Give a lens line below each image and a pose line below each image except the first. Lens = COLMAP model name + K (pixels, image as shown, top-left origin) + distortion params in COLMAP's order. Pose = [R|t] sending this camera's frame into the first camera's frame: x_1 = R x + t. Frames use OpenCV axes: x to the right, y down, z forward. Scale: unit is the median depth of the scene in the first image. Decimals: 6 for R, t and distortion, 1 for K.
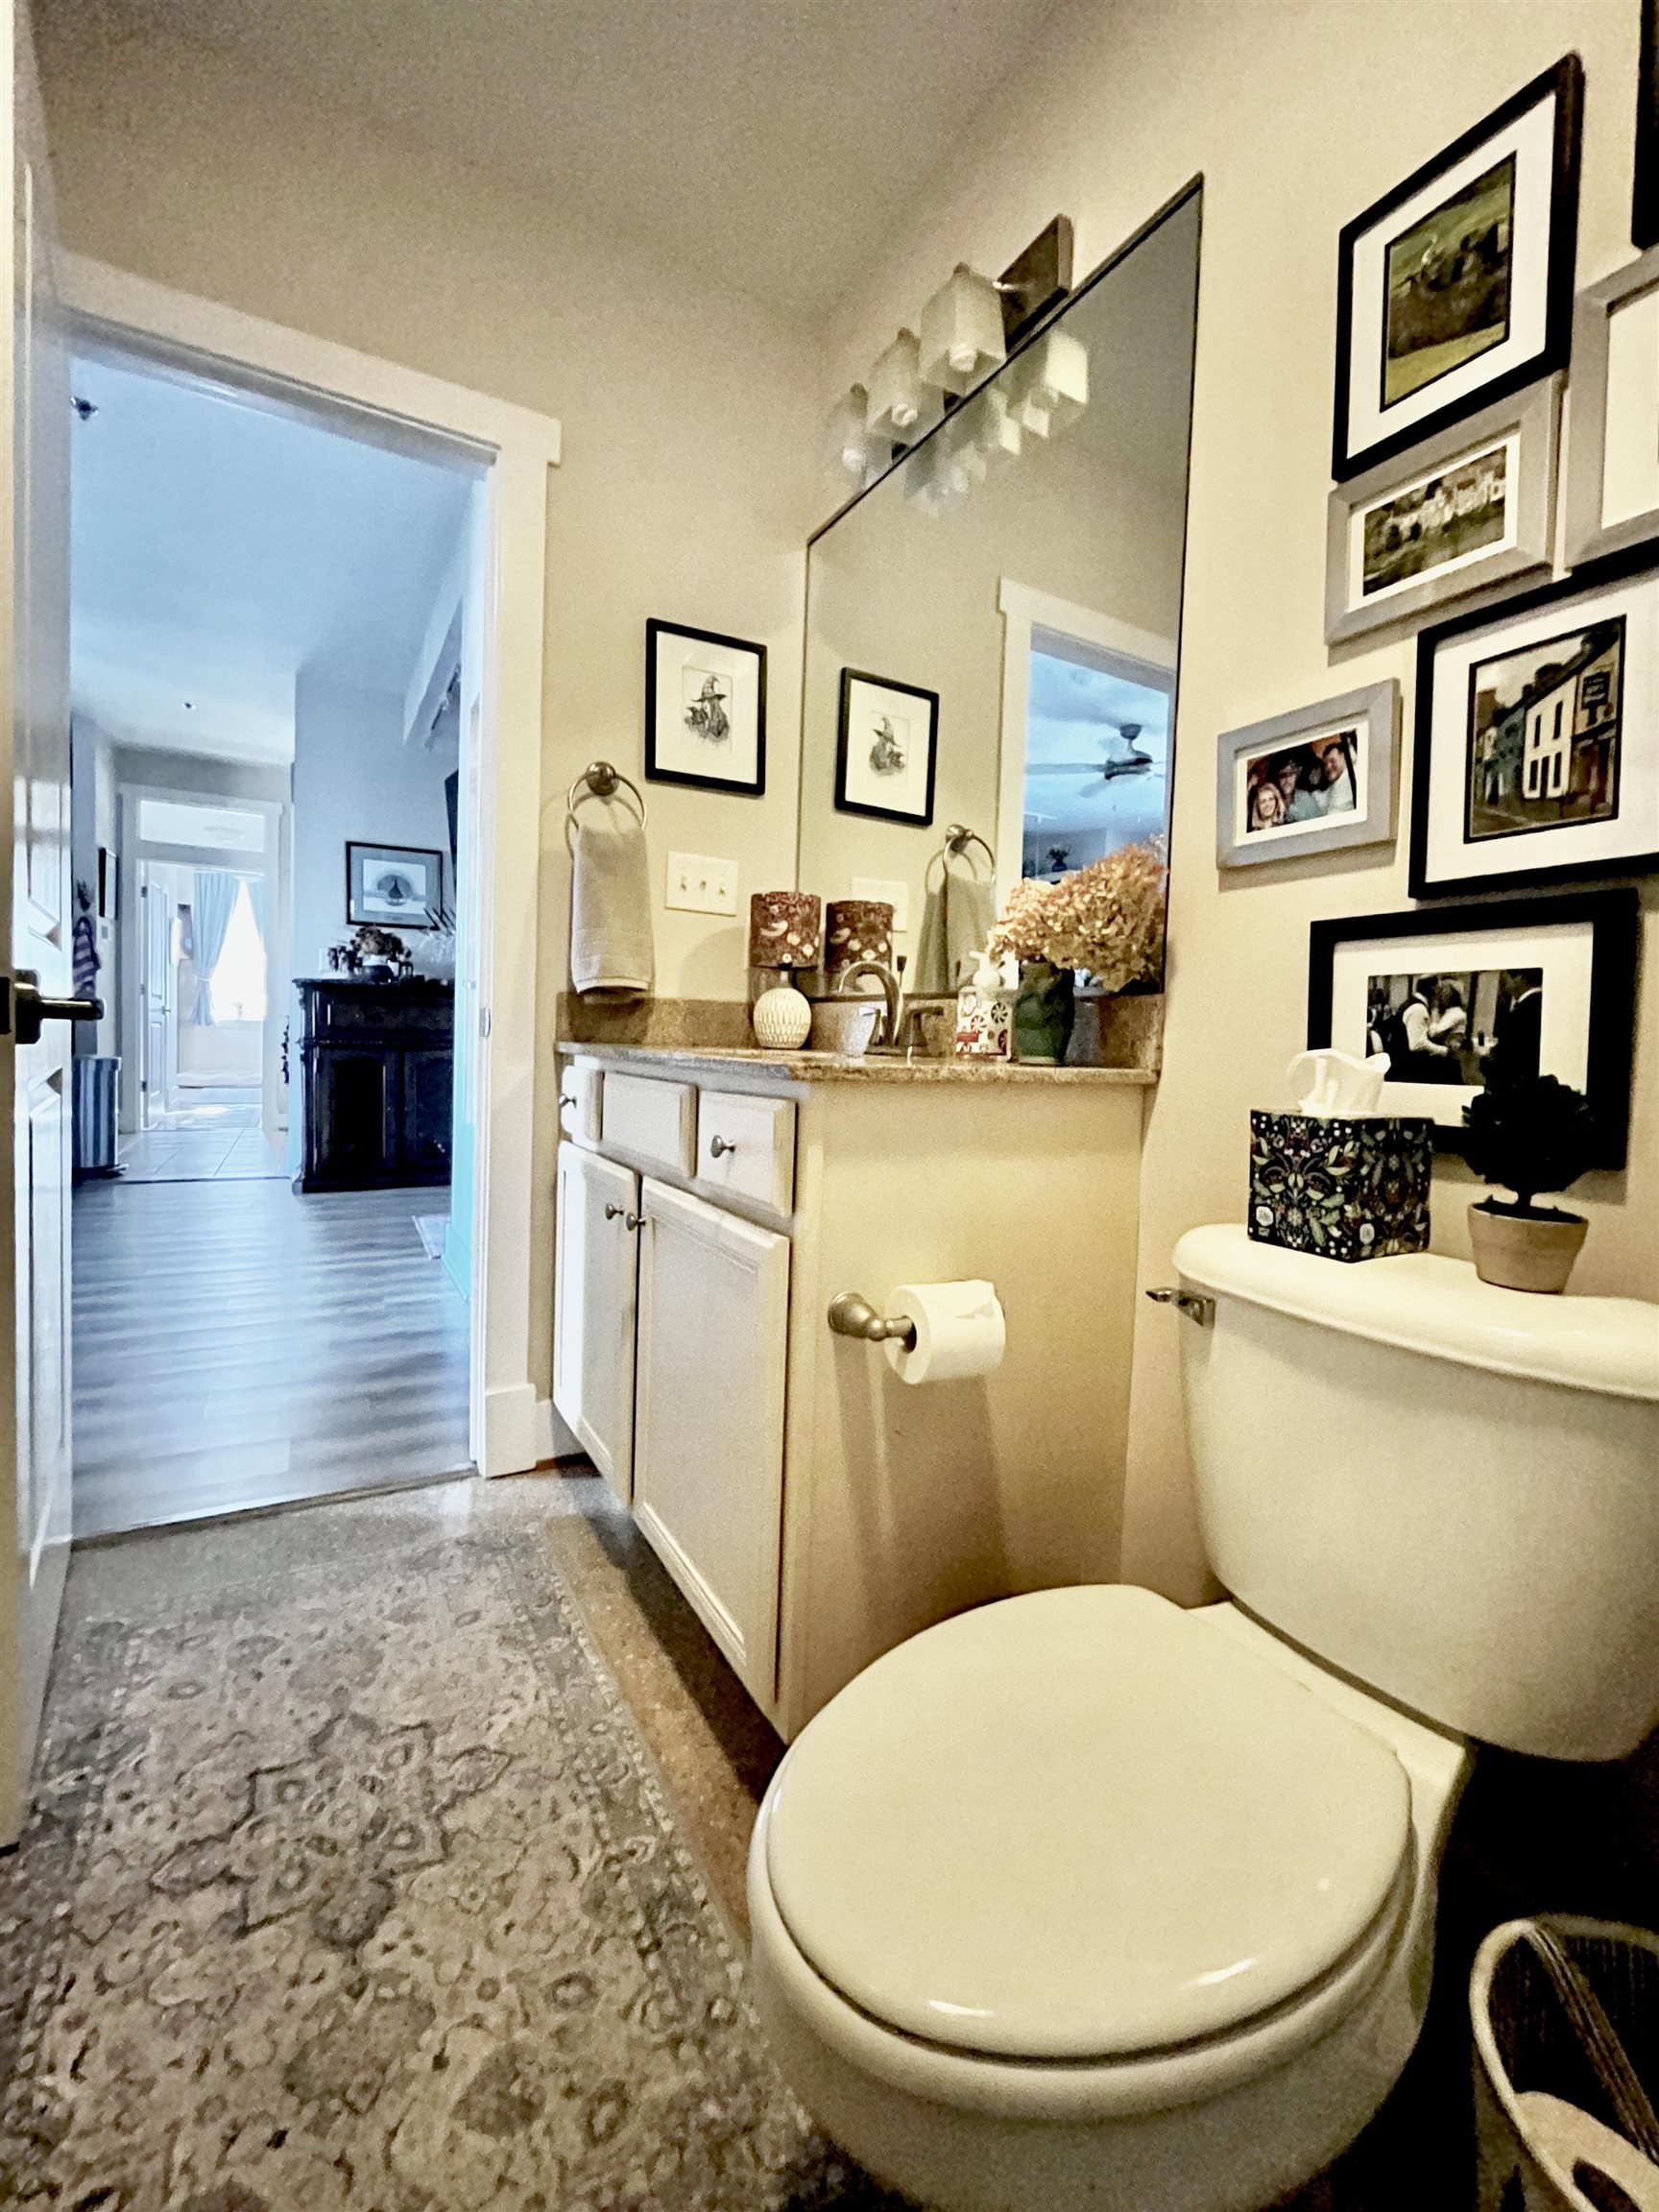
lens RADIAL K [[895.5, 0, 819.5], [0, 895.5, 1097.2], [0, 0, 1]] dist [-0.000573, 0.000230]
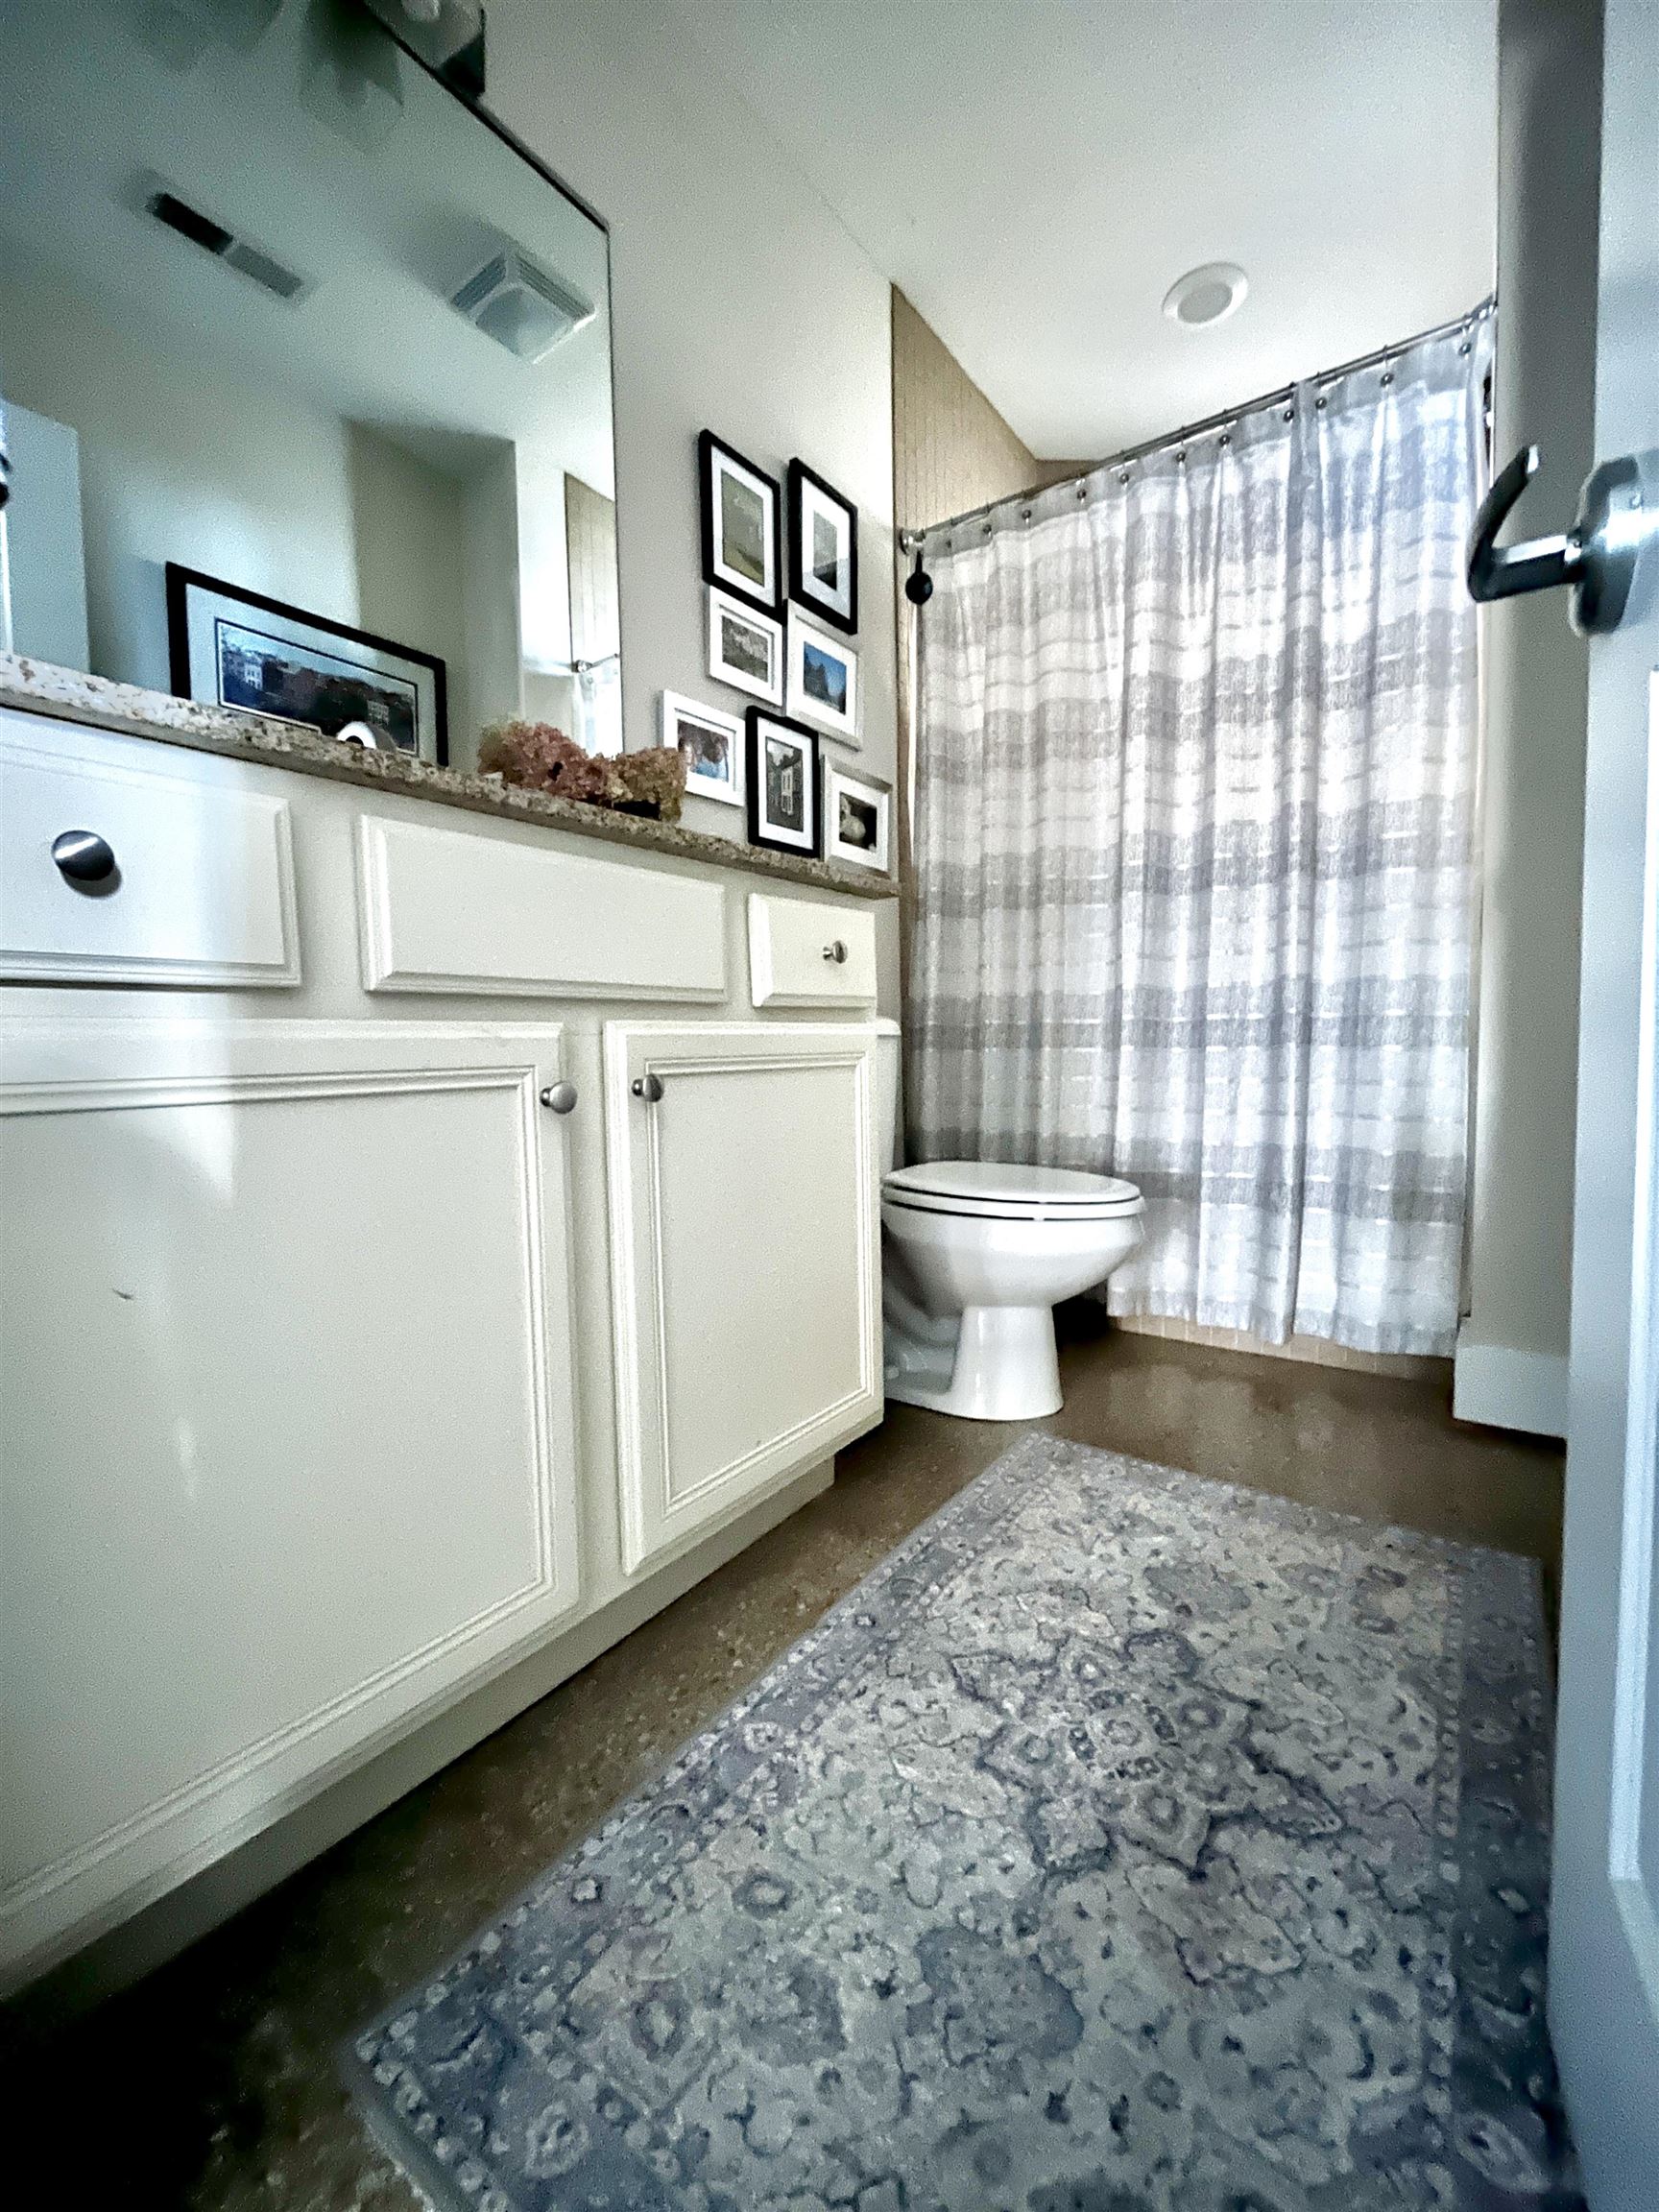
lens RADIAL K [[895.5, 0, 821.6], [0, 895.5, 1114.1], [0, 0, 1]] dist [-0.000573, 0.000230]
pose [[-0.403618, -0.091663, 0.910324, -1.217494], [0.059982, 0.990177, 0.126299, 0.128360], [-0.912959, 0.105579, -0.394155, 1.657912]]
